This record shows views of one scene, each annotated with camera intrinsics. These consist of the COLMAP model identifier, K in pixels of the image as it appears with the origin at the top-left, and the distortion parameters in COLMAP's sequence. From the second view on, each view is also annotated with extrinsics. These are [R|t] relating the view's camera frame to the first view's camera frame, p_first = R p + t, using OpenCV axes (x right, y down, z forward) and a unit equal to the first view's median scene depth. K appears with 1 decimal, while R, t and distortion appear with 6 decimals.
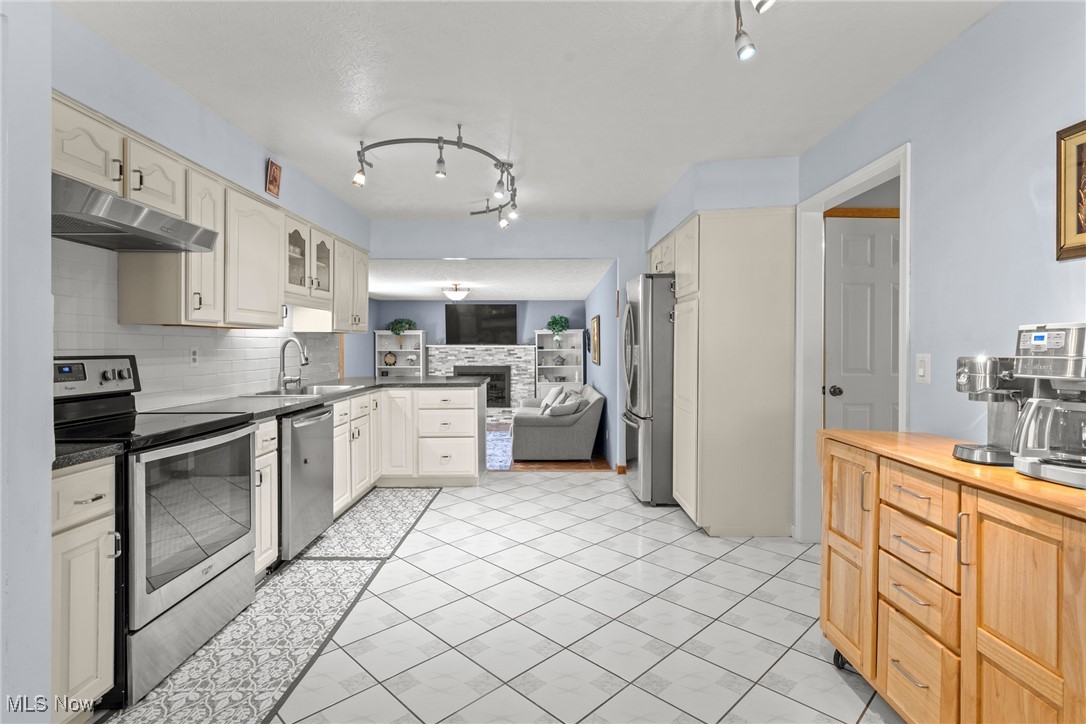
lens RADIAL K [[536.4, 0, 548.7], [0, 536.4, 346.9], [0, 0, 1]] dist [0.002157, 0.001714]
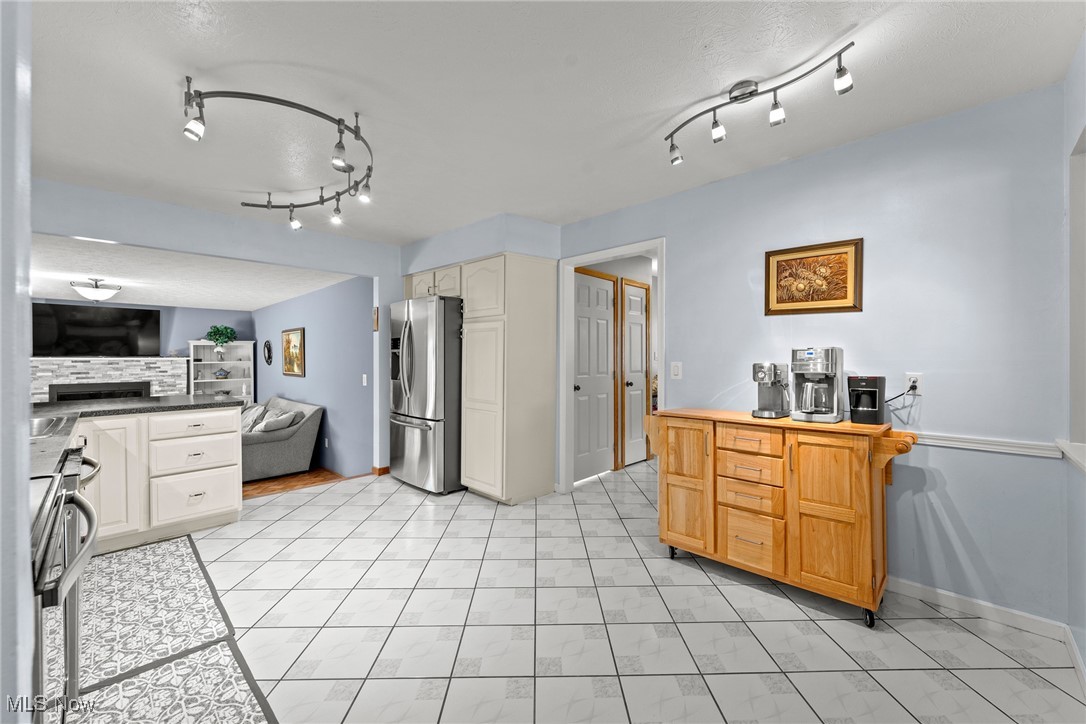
lens RADIAL K [[428.7, 0, 542.5], [0, 428.7, 357.8], [0, 0, 1]] dist [0.000755, 0.001107]
pose [[0.699126, -0.000914, 0.714998, -0.329583], [0.002585, 0.999996, -0.001250, -0.000220], [-0.714994, 0.002722, 0.699125, 0.193872]]
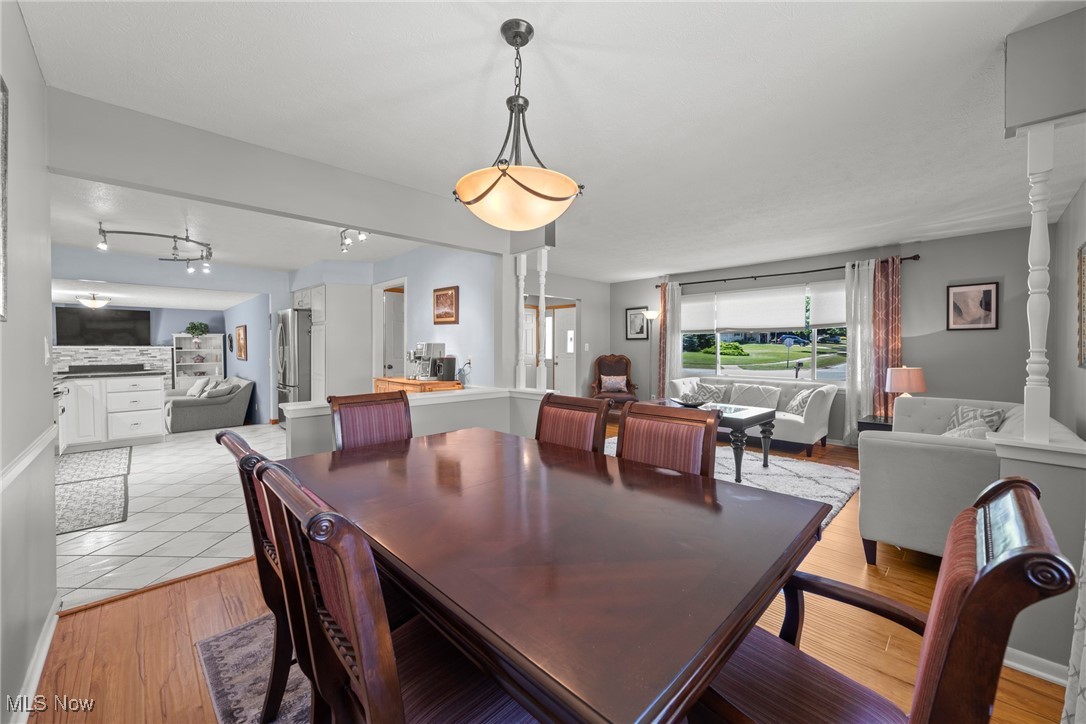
lens RADIAL K [[428.7, 0, 546.7], [0, 428.7, 354.3], [0, 0, 1]] dist [0.000755, 0.001107]
pose [[0.725349, -0.011535, 0.688284, -0.206477], [0.000160, 0.999862, 0.016588, -0.002523], [-0.688381, -0.011922, 0.725251, -0.675713]]
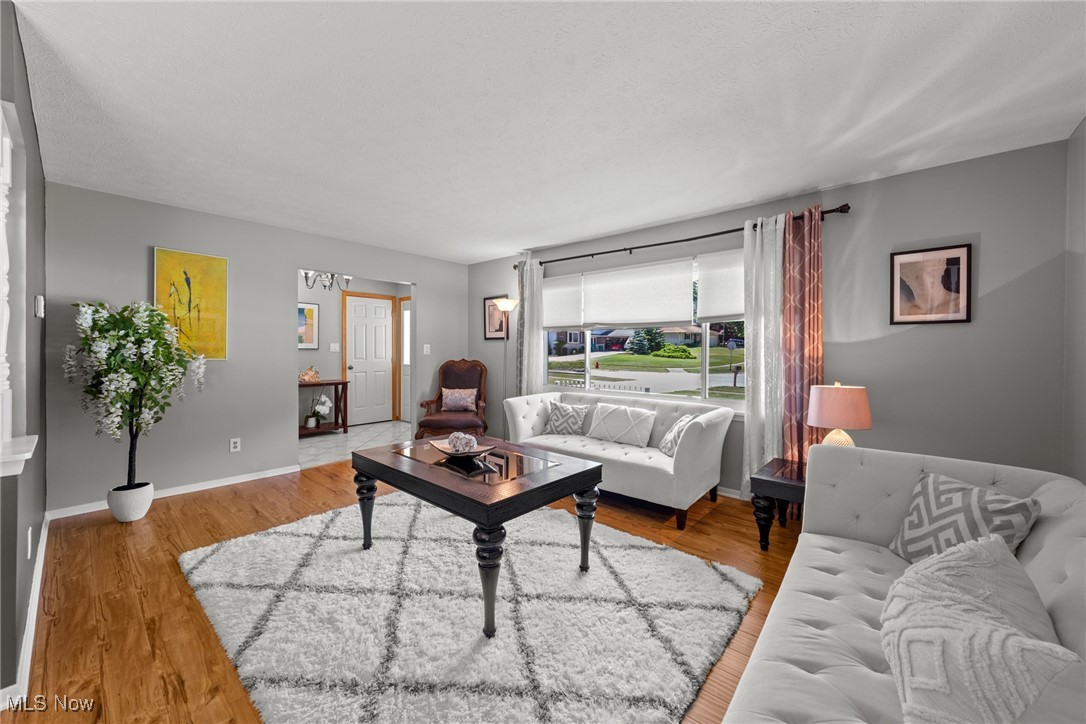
lens RADIAL K [[412.6, 0, 550.0], [0, 412.6, 353.9], [0, 0, 1]] dist [0.002443, 0.000173]
pose [[0.660109, -0.004483, 0.751156, 0.463160], [-0.004460, 0.999941, 0.009887, -0.002510], [-0.751157, -0.009877, 0.660050, -0.608456]]
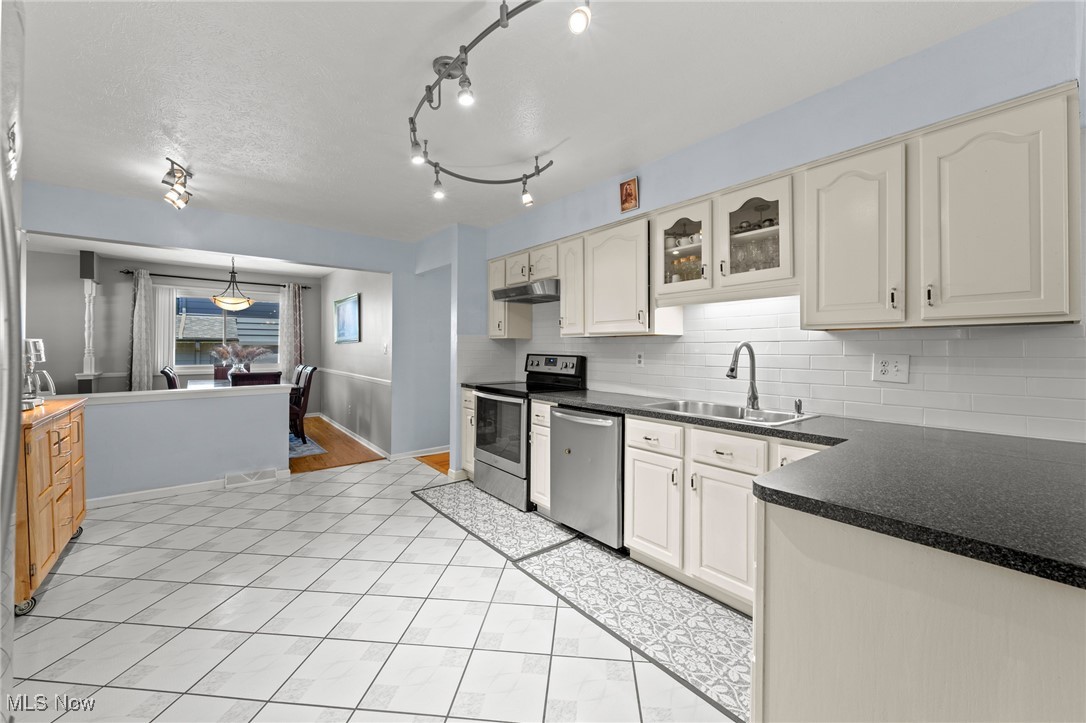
lens RADIAL K [[428.7, 0, 541.5], [0, 428.7, 343.7], [0, 0, 1]] dist [0.000755, 0.001107]
pose [[-0.783099, -0.010783, -0.621804, 0.124884], [-0.007534, 0.999941, -0.007852, -0.006996], [0.621852, -0.001464, -0.783134, 1.277842]]
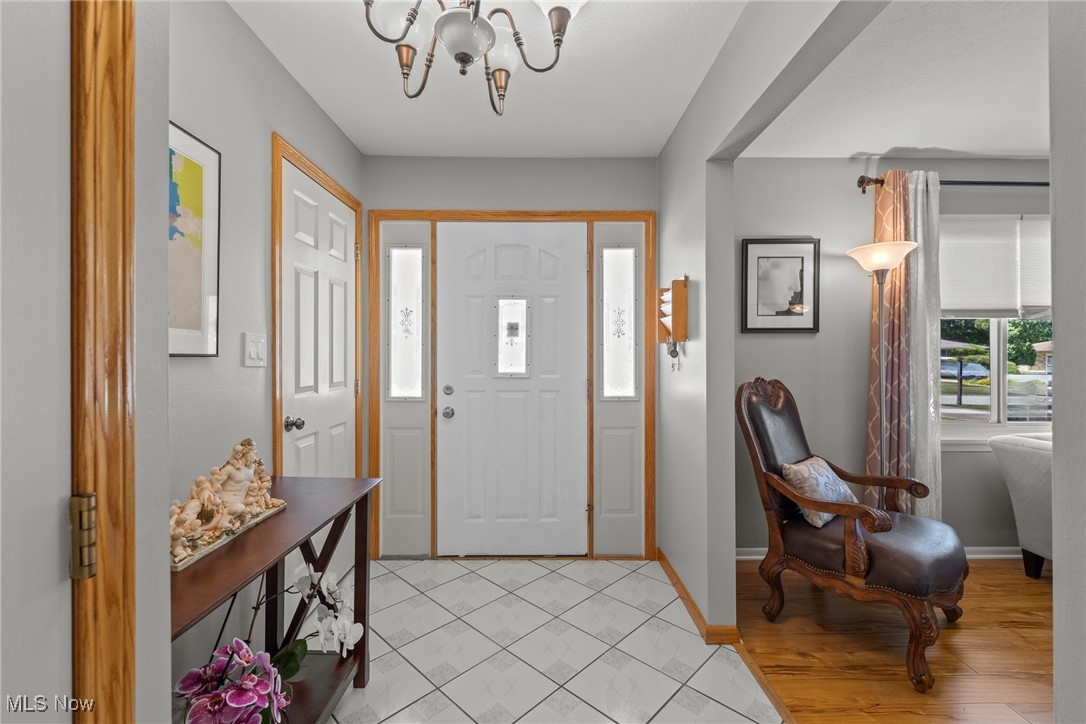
lens RADIAL K [[456.0, 0, 532.2], [0, 456.0, 364.9], [0, 0, 1]] dist [0.002255, 0.000008]
pose [[-0.015244, -0.002944, 0.999879, 0.672515], [0.006114, 0.999977, 0.003037, 0.009782], [-0.999865, 0.006159, -0.015225, 0.769972]]
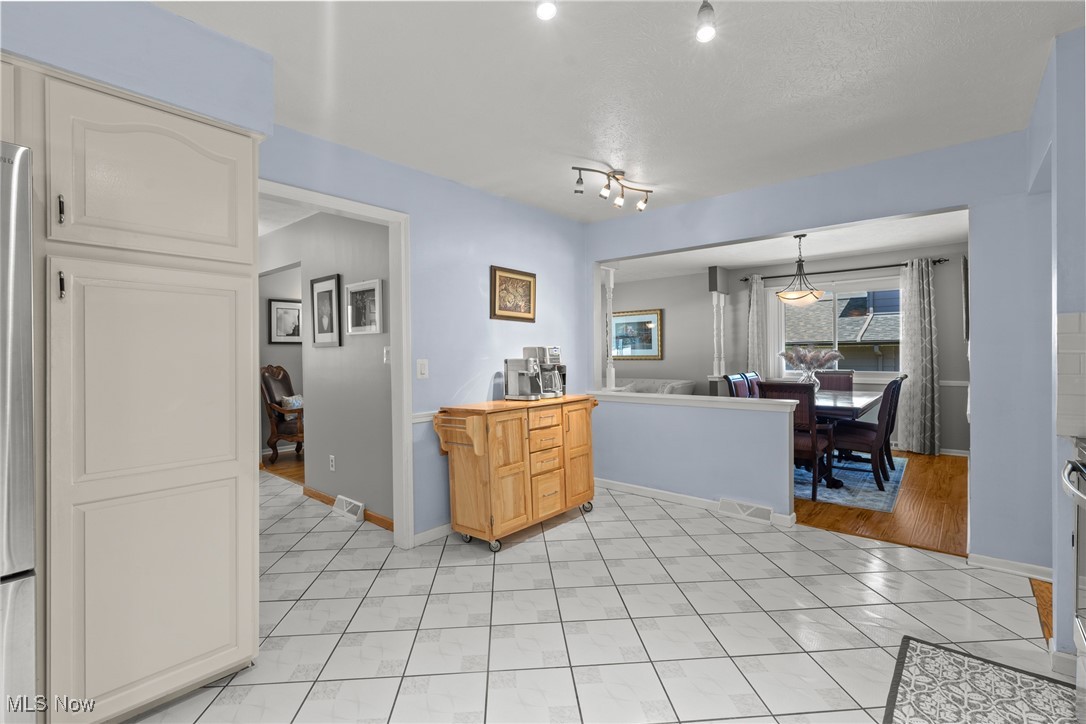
lens RADIAL K [[493.4, 0, 544.3], [0, 493.4, 356.9], [0, 0, 1]] dist [0.000838, 0.000638]
pose [[-0.756233, -0.000851, 0.654302, -0.281213], [0.008699, 0.999898, 0.011354, -0.004630], [-0.654245, 0.014279, -0.756148, 1.039535]]
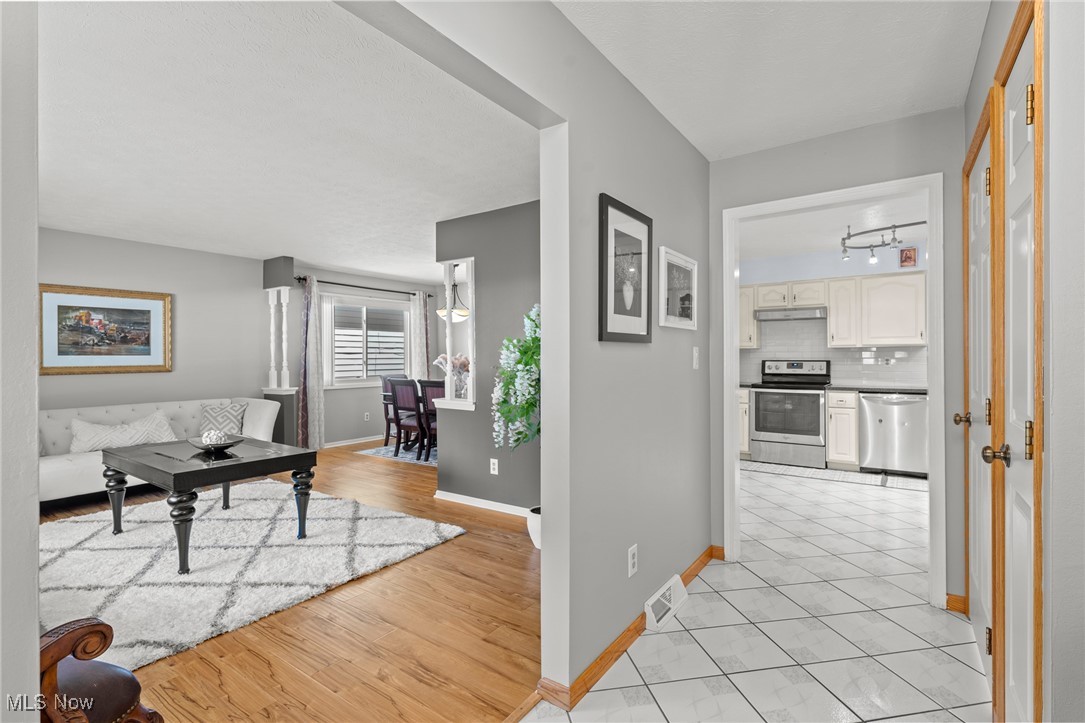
lens RADIAL K [[519.8, 0, 535.0], [0, 519.8, 359.4], [0, 0, 1]] dist [0.009165, 0.000283]
pose [[-0.572459, 0.005450, -0.819915, 1.243276], [0.002914, 0.999985, 0.004612, -0.002517], [0.819928, 0.000251, -0.572467, 0.798937]]
